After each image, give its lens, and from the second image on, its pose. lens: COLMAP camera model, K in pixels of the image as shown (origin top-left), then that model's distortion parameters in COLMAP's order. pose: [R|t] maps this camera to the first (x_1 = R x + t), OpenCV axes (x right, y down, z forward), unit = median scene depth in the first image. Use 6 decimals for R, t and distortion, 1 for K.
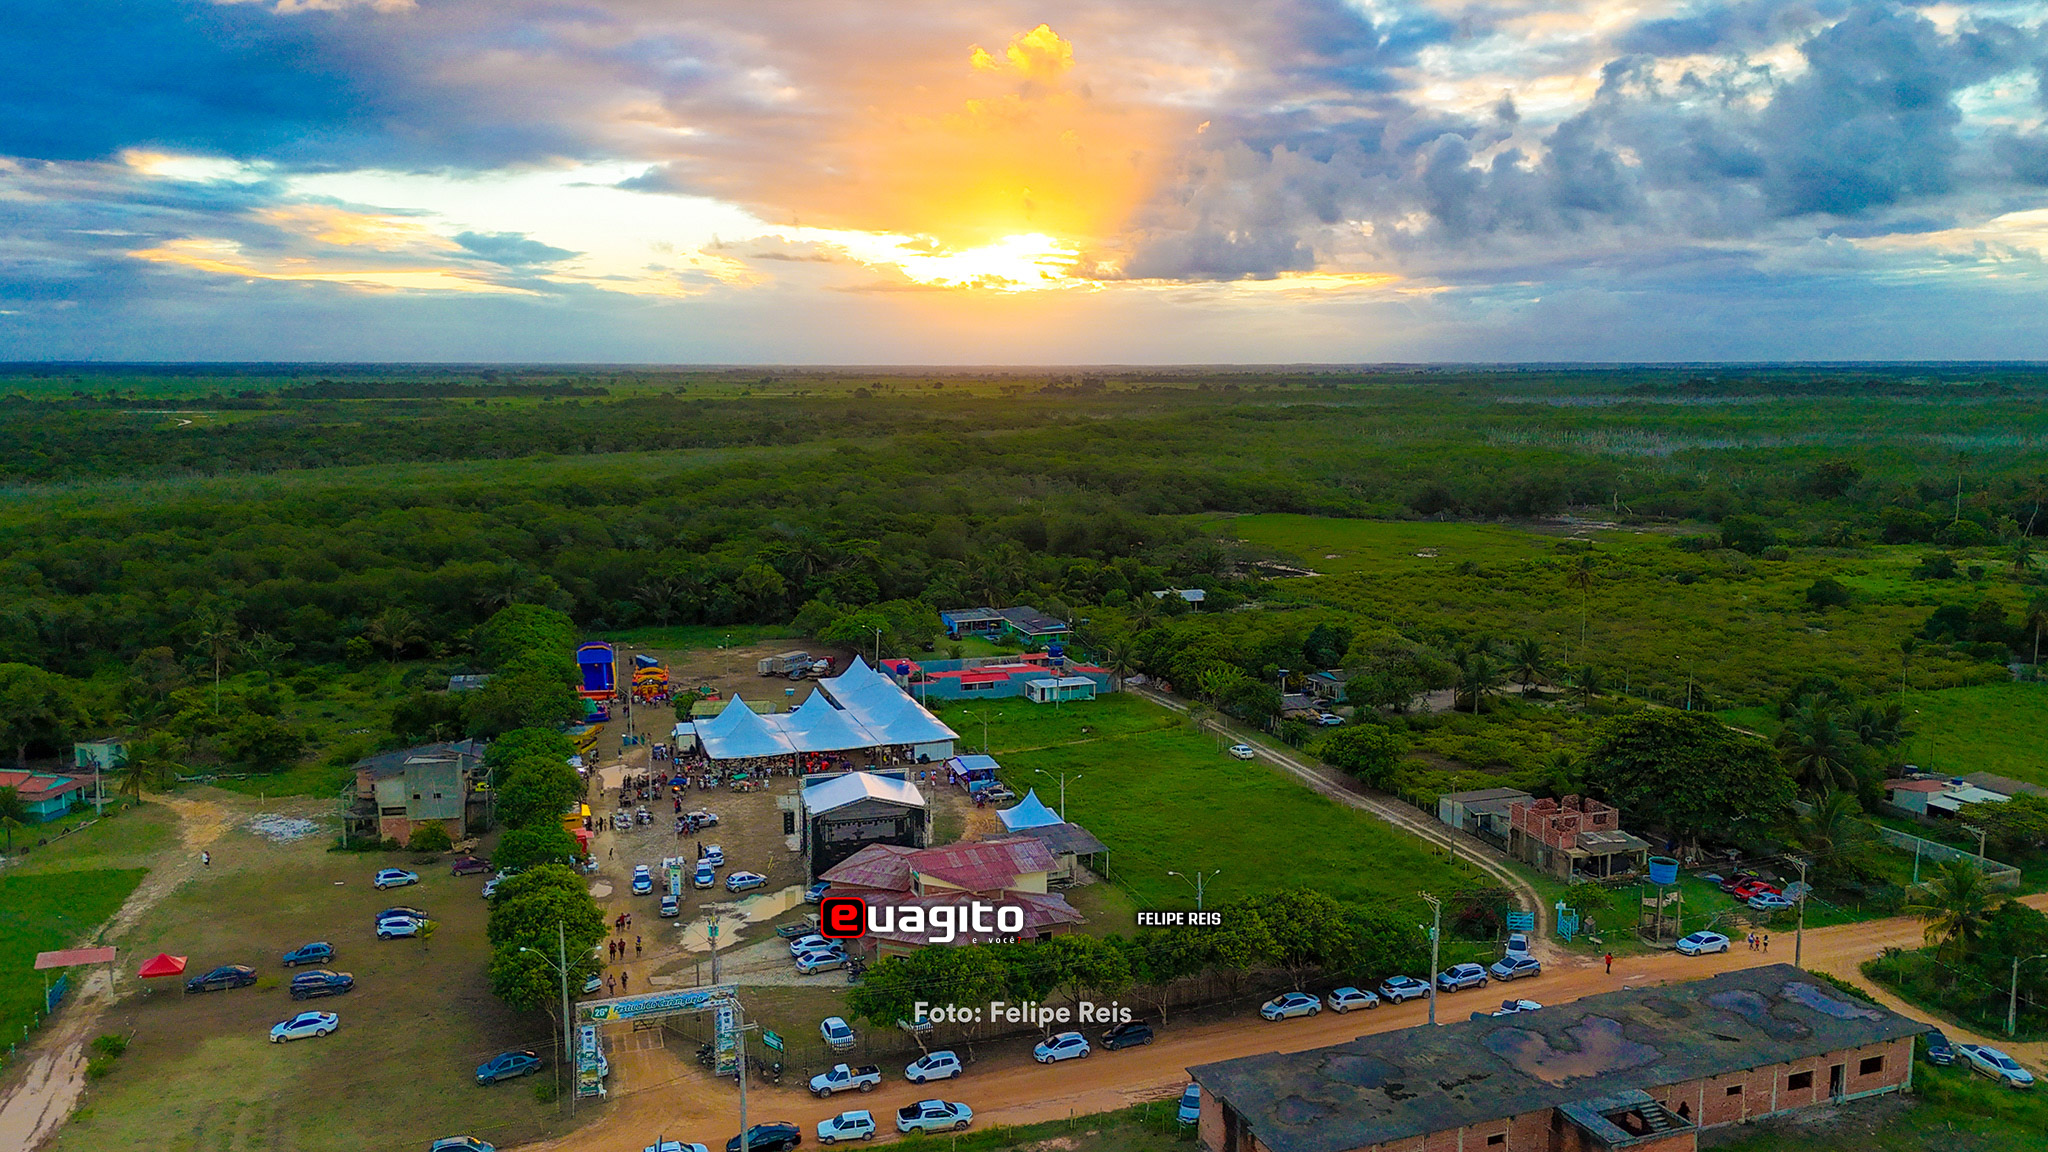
lens RADIAL K [[1494.8, 0, 1044.0], [0, 1494.8, 560.3], [0, 0, 1]] dist [0.069368, -0.065146]
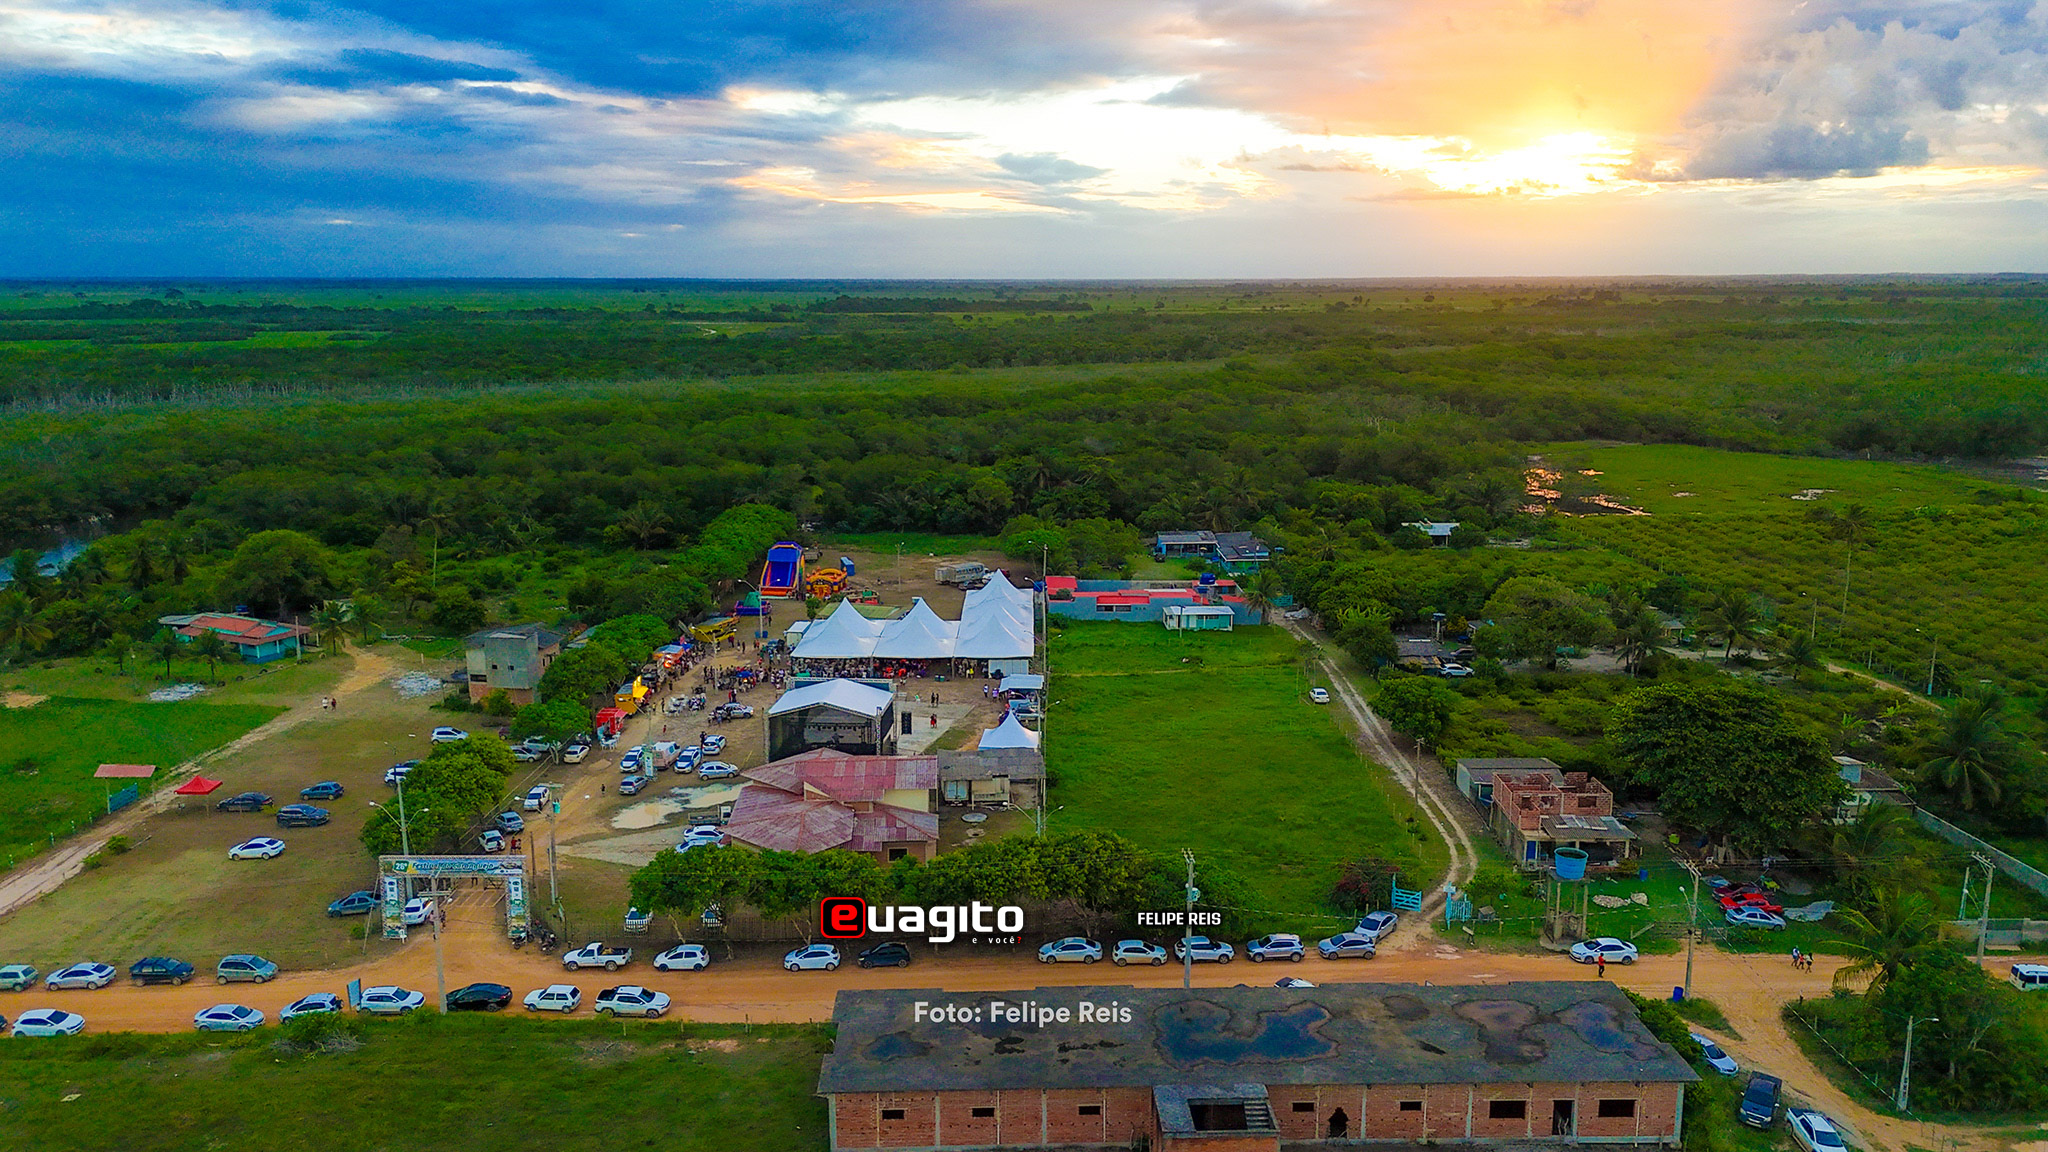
lens RADIAL K [[1494.8, 0, 1060.3], [0, 1494.8, 598.9], [0, 0, 1]] dist [0.069368, -0.065146]
pose [[0.946259, 0.066964, -0.316401, 0.342625], [-0.041506, 0.995384, 0.086531, -0.008769], [0.320735, -0.068748, 0.944671, 0.080633]]
